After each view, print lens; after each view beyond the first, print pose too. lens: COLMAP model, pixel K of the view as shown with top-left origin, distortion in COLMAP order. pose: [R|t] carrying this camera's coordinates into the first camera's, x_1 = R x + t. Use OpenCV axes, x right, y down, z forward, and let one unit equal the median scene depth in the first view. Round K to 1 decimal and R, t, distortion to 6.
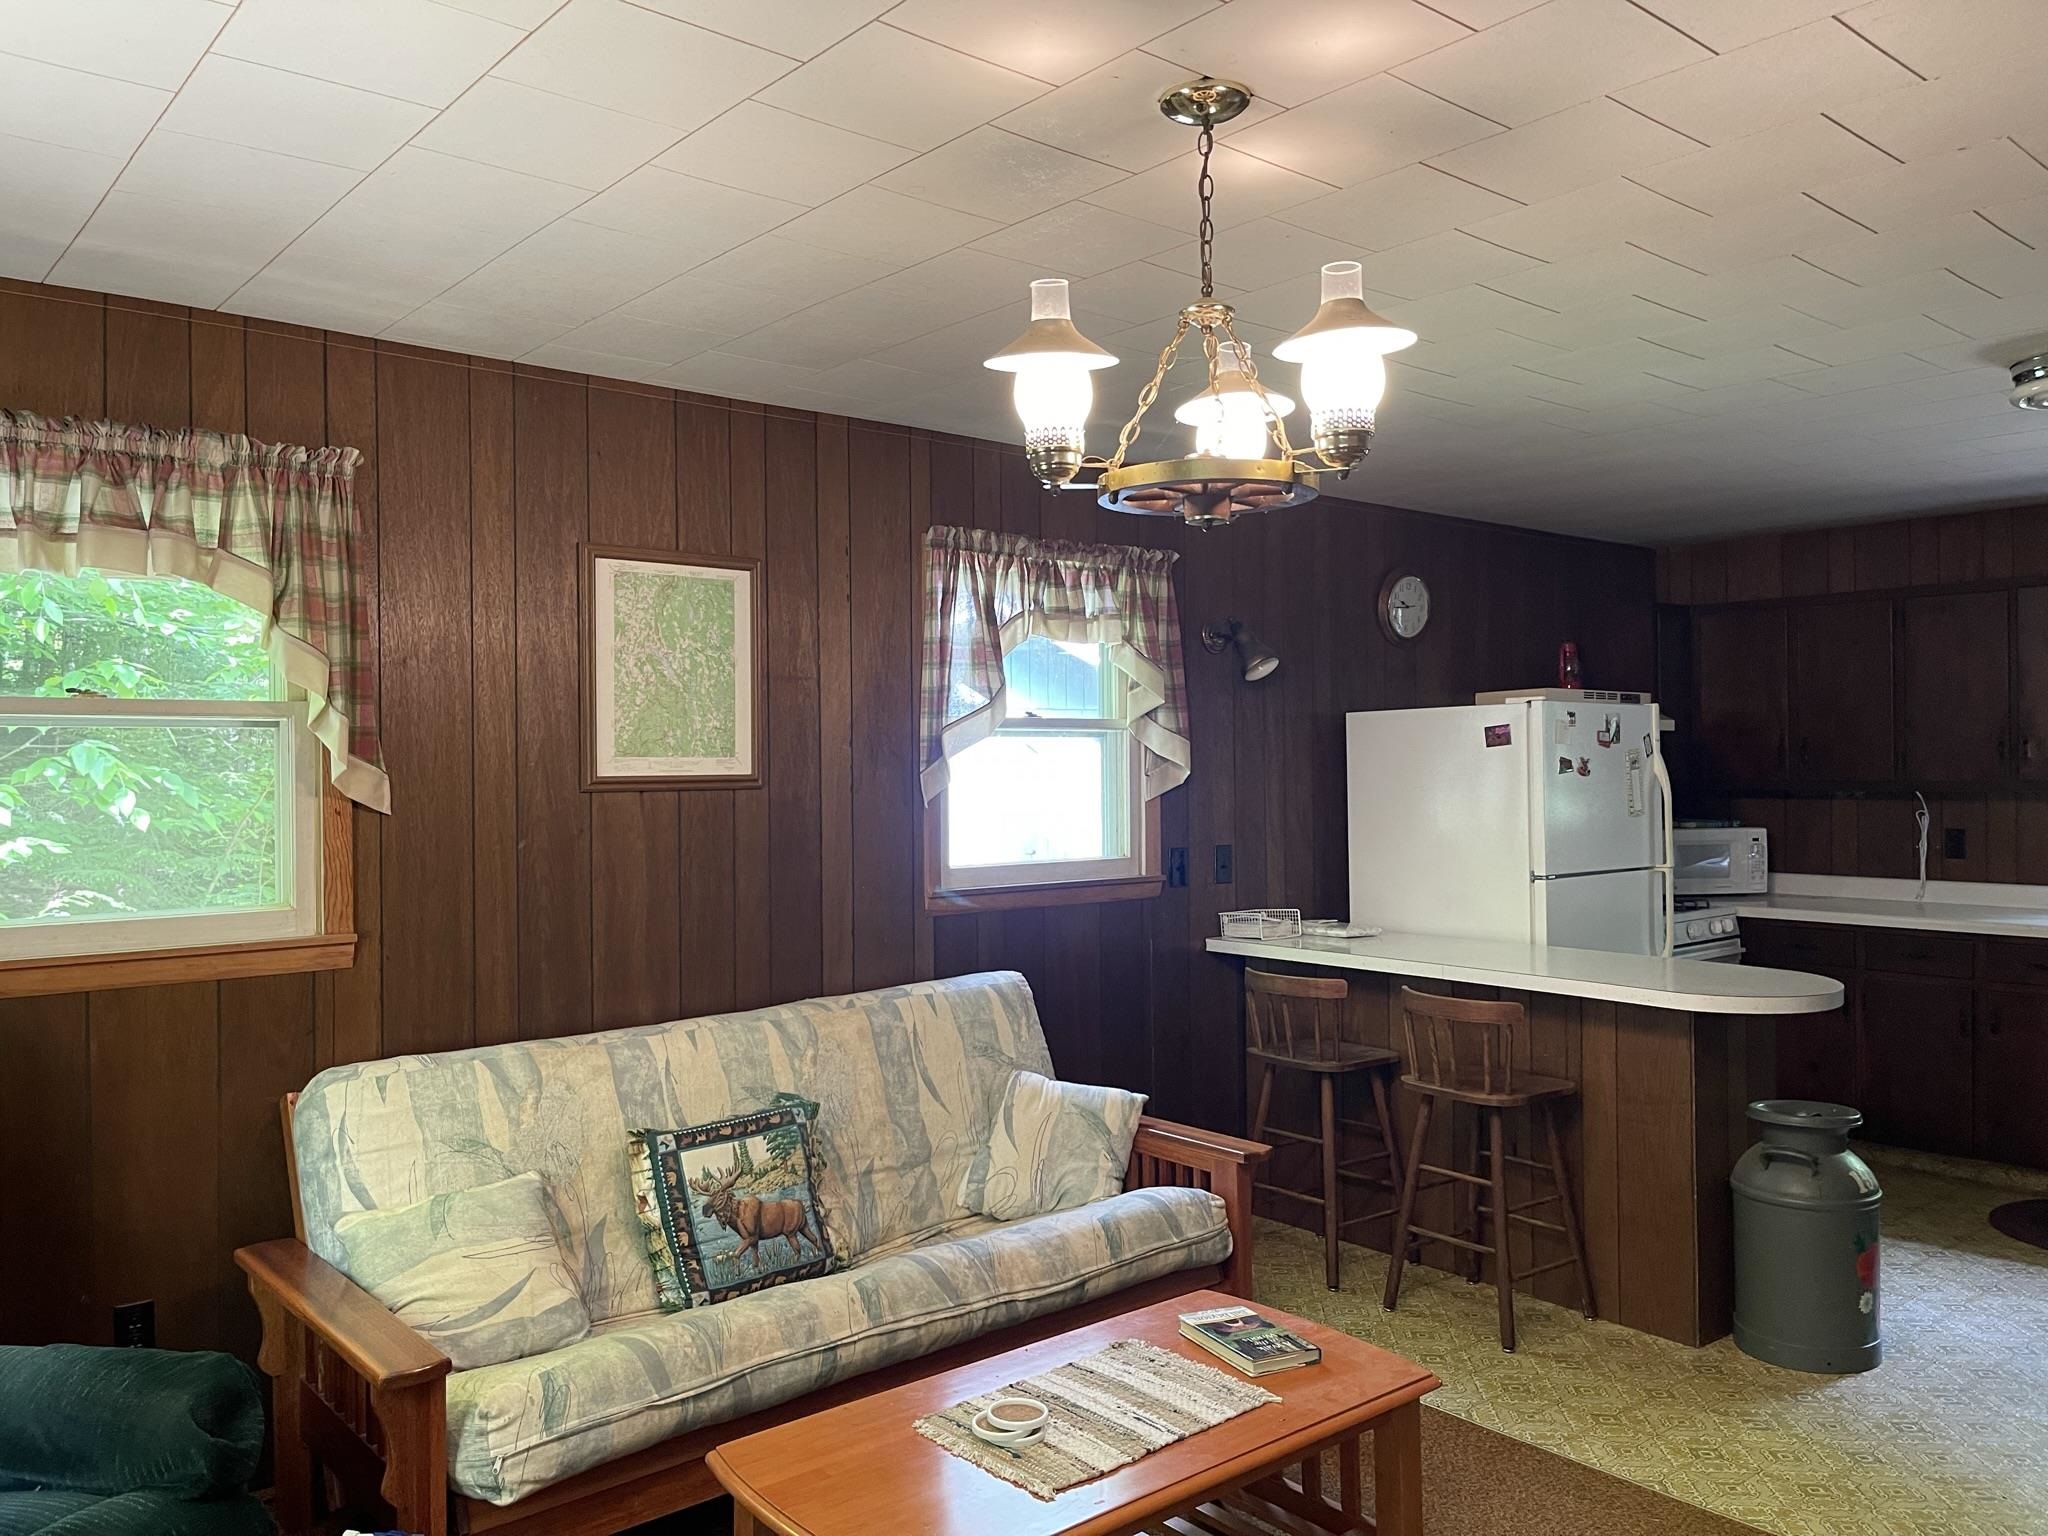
lens RADIAL K [[1565.7, 0, 1021.0], [0, 1565.7, 761.4], [0, 0, 1]] dist [0.089767, -0.117722]
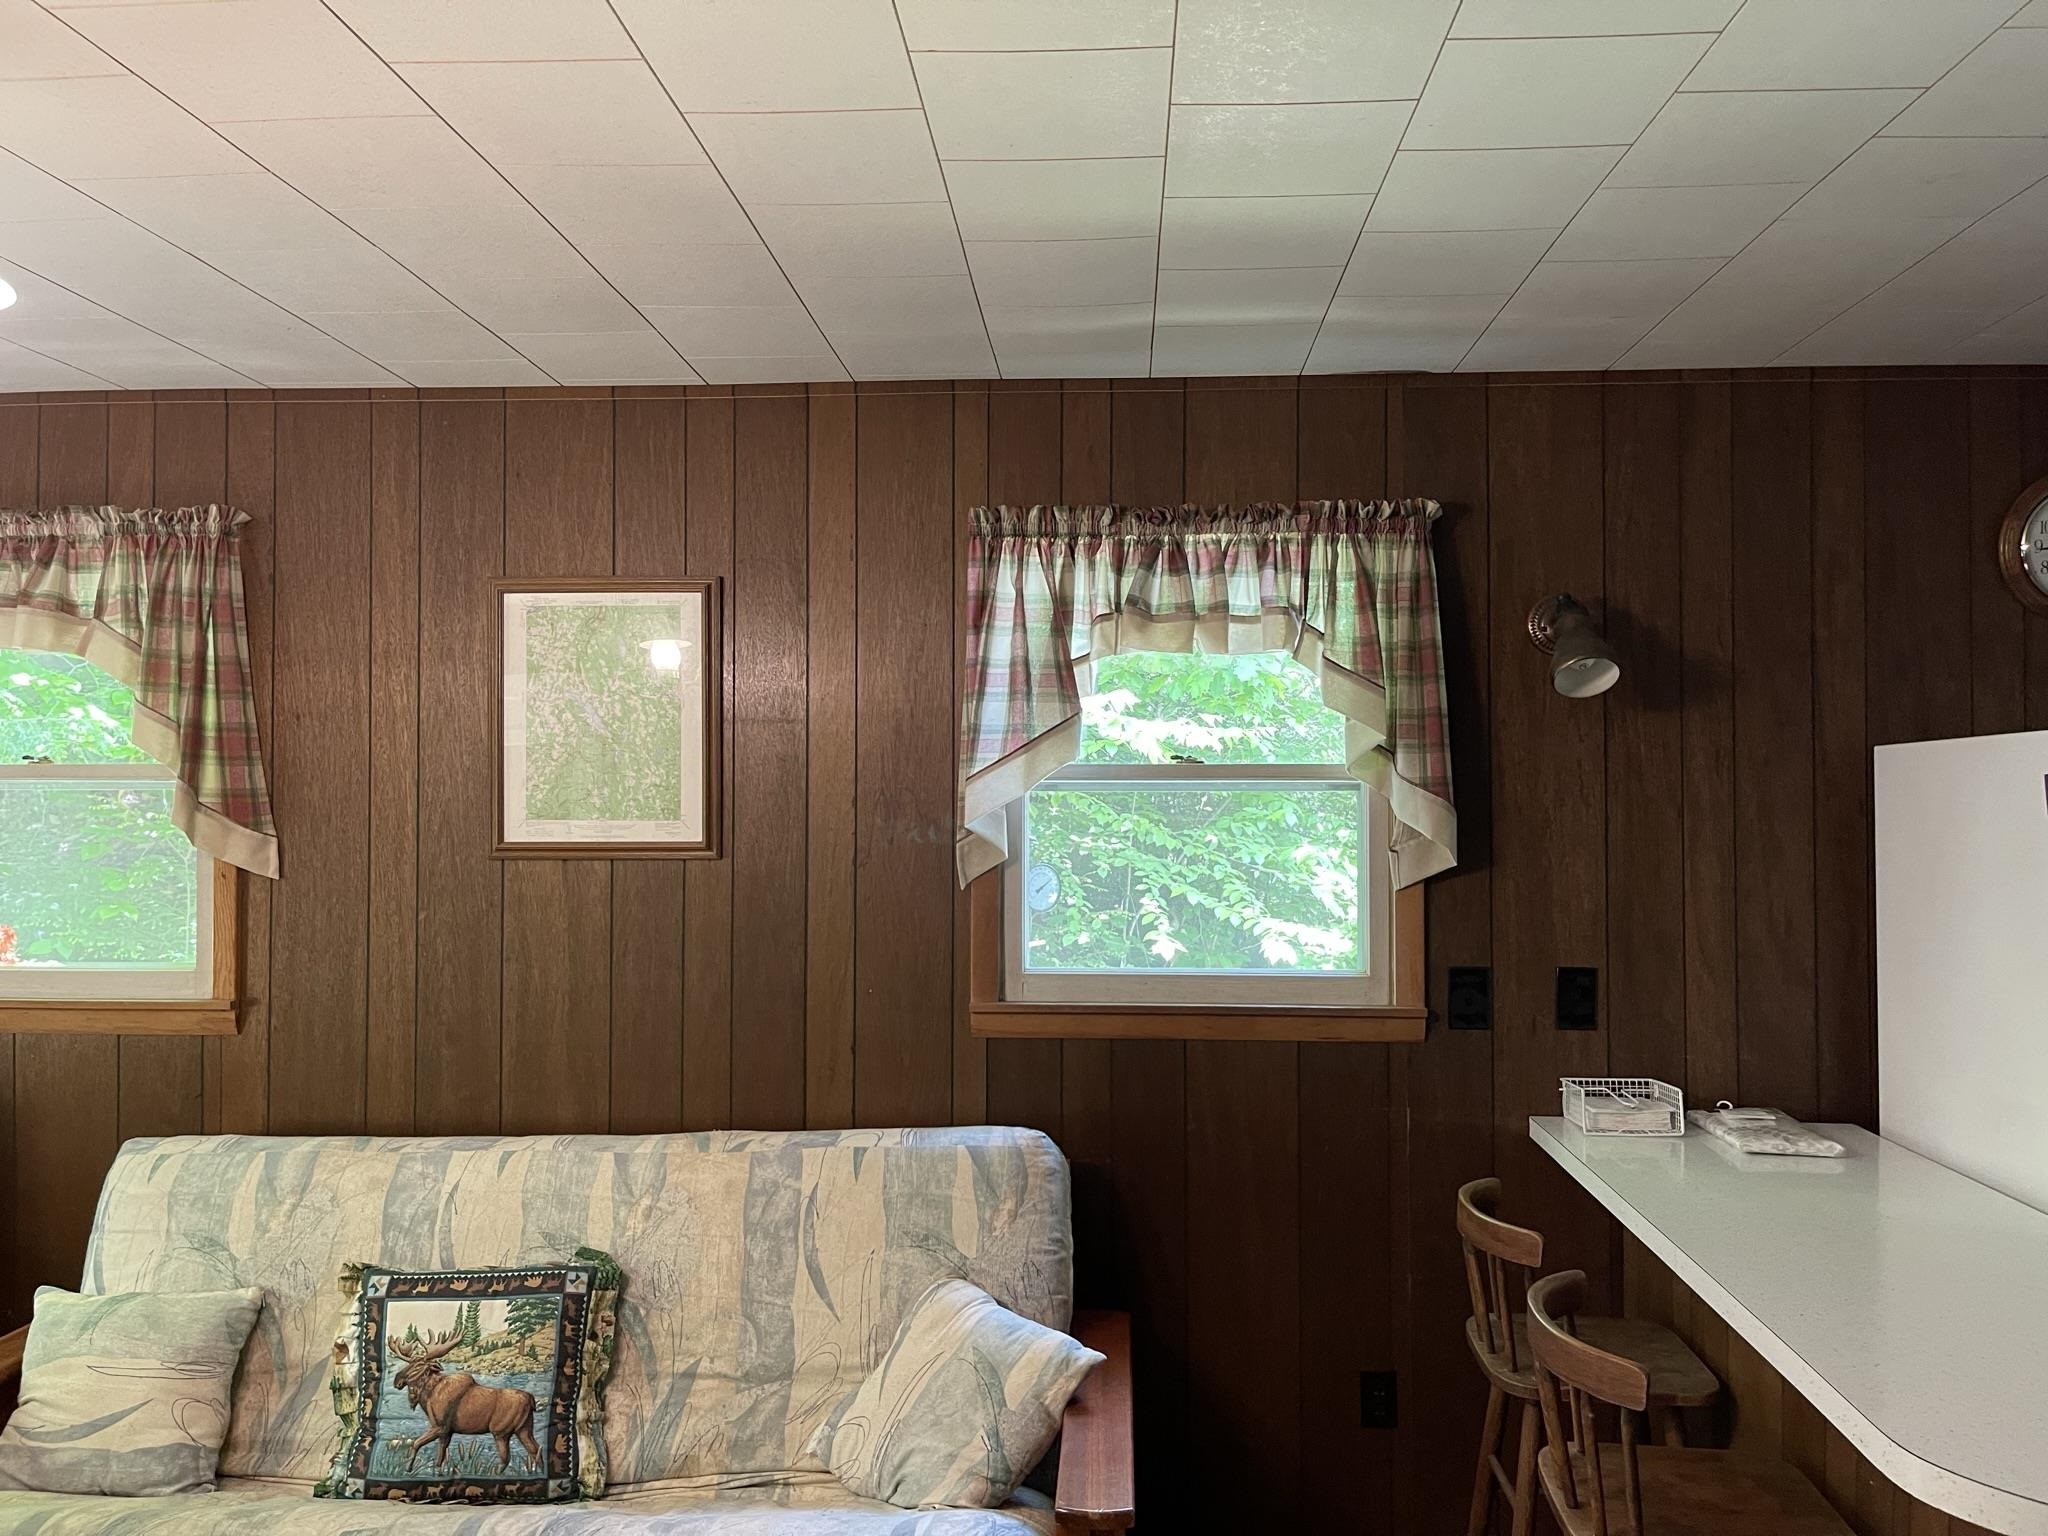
lens RADIAL K [[1580.3, 0, 1024.0], [0, 1580.3, 768.0], [0, 0, 1]] dist [0.053568, -0.042702]
pose [[0.730281, -0.004051, -0.683135, 0.554396], [-0.003288, 0.999950, -0.009445, -0.024602], [0.683139, 0.009144, 0.730231, 0.558061]]
